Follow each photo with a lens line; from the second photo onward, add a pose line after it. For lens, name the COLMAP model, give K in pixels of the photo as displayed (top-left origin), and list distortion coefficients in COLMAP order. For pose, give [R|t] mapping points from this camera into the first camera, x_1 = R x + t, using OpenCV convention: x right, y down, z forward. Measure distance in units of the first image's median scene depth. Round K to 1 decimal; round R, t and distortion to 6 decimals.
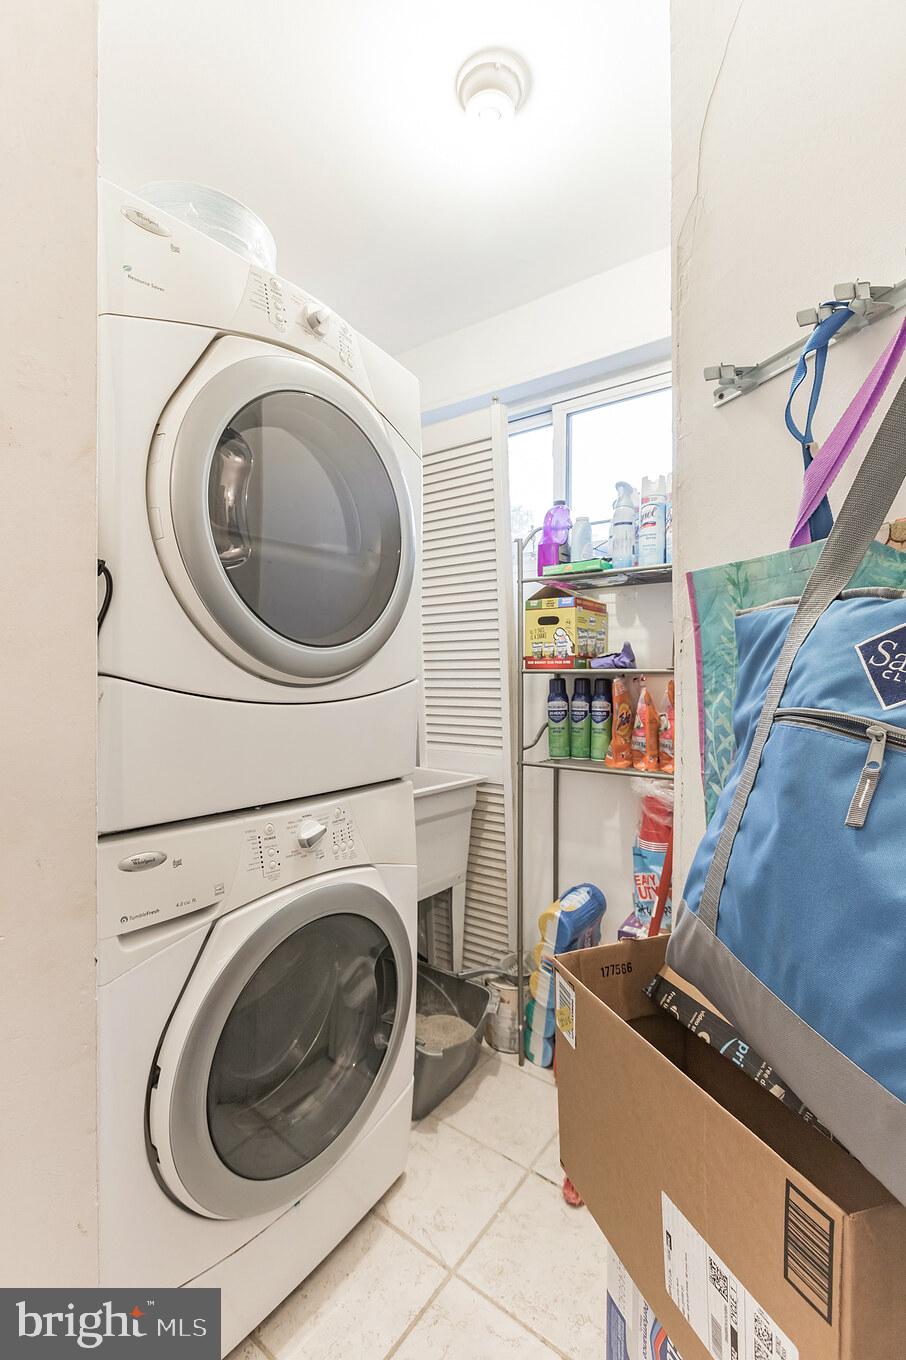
lens RADIAL K [[612.7, 0, 454.8], [0, 612.7, 681.5], [0, 0, 1]] dist [-0.000119, 0.002831]
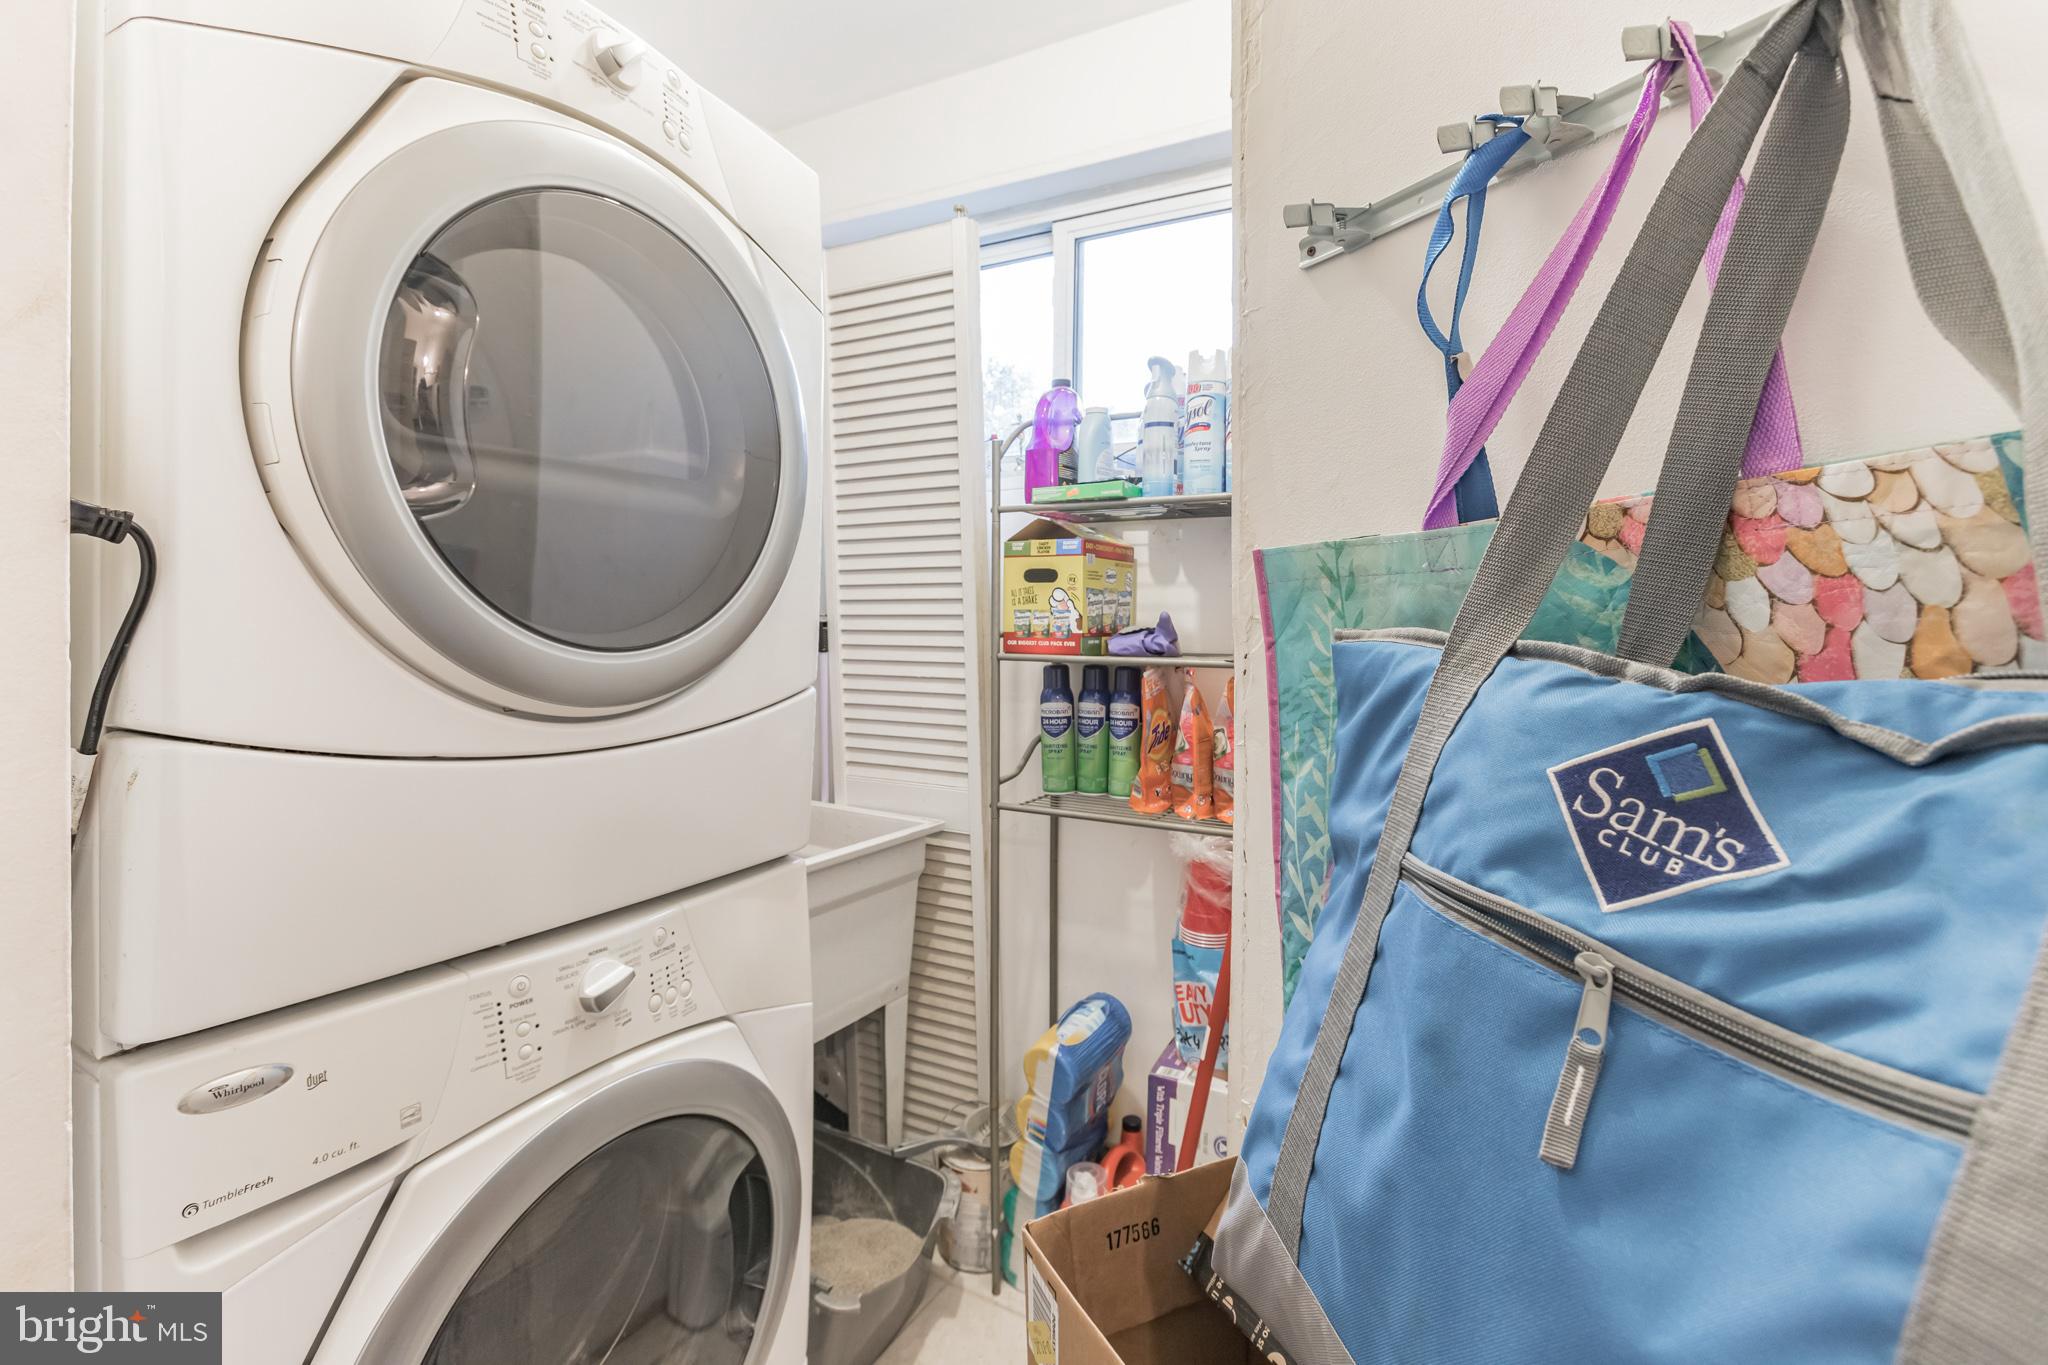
lens RADIAL K [[927.6, 0, 1043.2], [0, 927.6, 622.3], [0, 0, 1]] dist [-0.004591, 0.007894]
pose [[0.991133, 0.003594, 0.132824, 0.047802], [-0.004268, 0.999979, 0.004786, -0.087560], [-0.132804, -0.005310, 0.991128, 0.115283]]
